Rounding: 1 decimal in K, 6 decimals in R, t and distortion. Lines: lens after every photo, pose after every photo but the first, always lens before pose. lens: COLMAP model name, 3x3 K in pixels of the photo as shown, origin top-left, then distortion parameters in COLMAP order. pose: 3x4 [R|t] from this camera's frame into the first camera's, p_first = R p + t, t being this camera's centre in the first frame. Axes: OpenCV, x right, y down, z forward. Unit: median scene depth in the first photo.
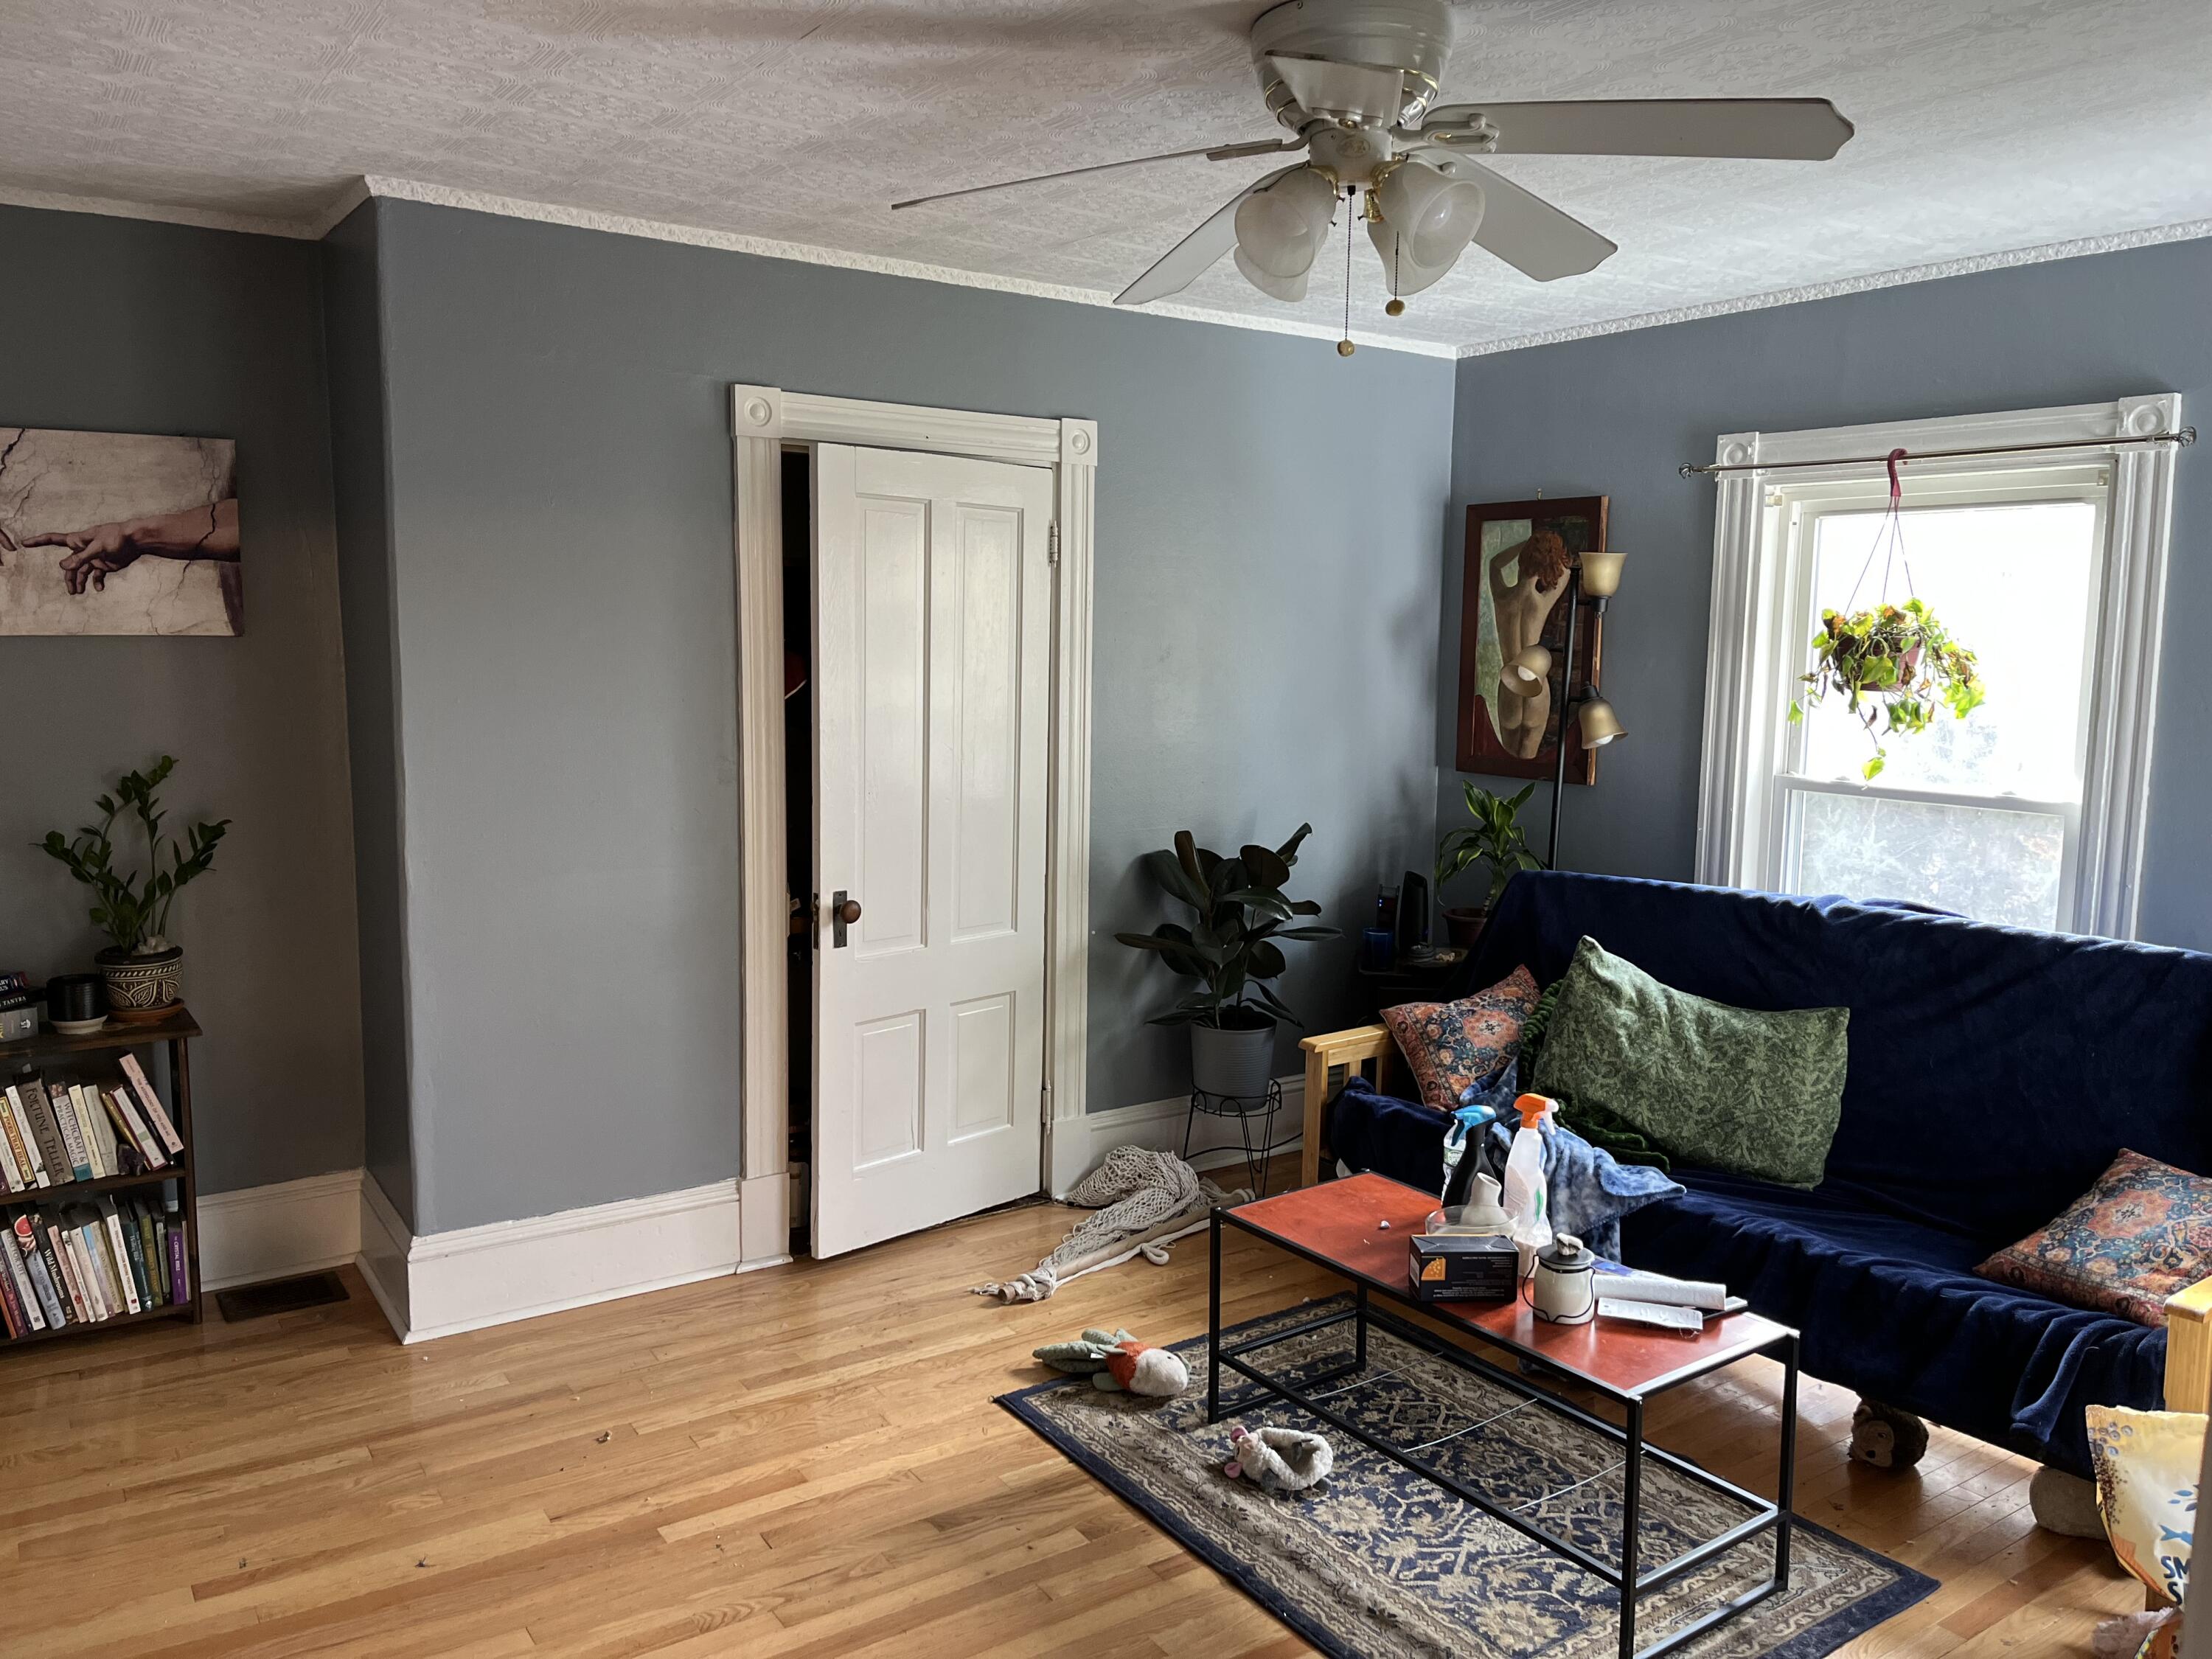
lens RADIAL K [[1668.6, 0, 1112.2], [0, 1668.6, 829.4], [0, 0, 1]] dist [0.052433, -0.067038]
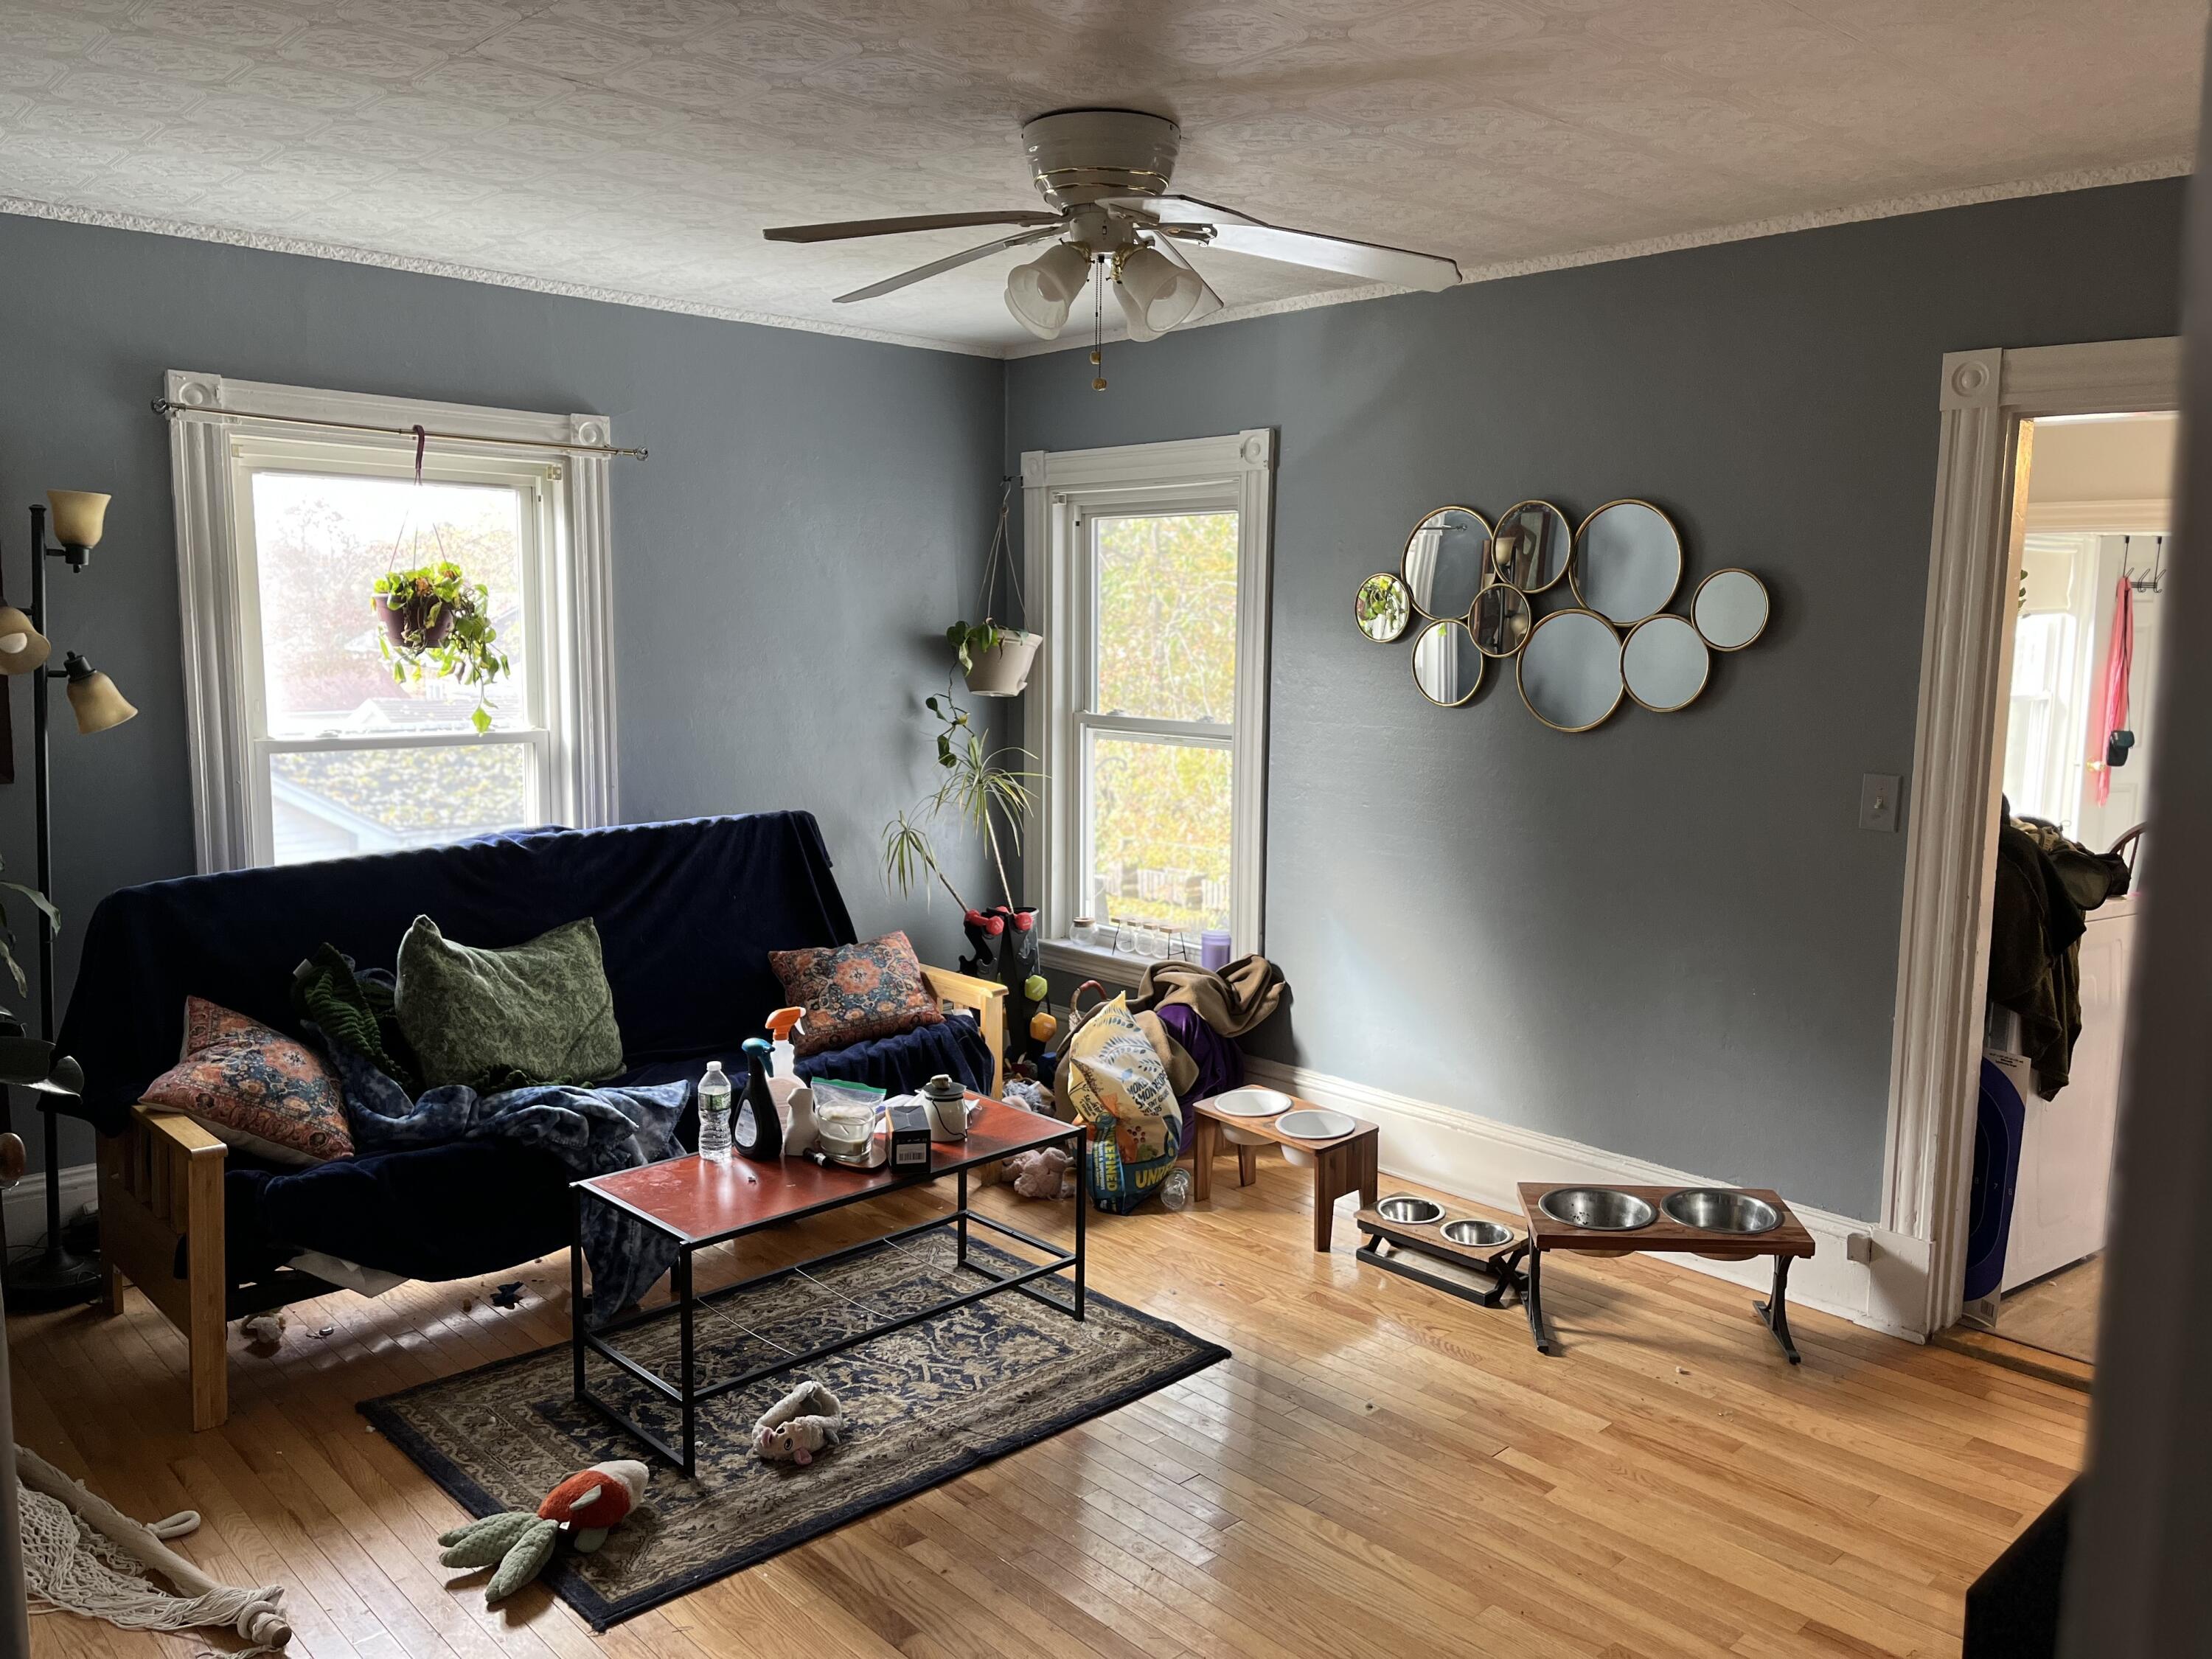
lens RADIAL K [[1668.6, 0, 1107.7], [0, 1668.6, 824.2], [0, 0, 1]] dist [0.052433, -0.067038]
pose [[-0.152264, -0.143377, 0.977885, -0.773678], [0.100099, 0.982097, 0.159581, -0.111020], [-0.983258, 0.122184, -0.135186, 0.812125]]
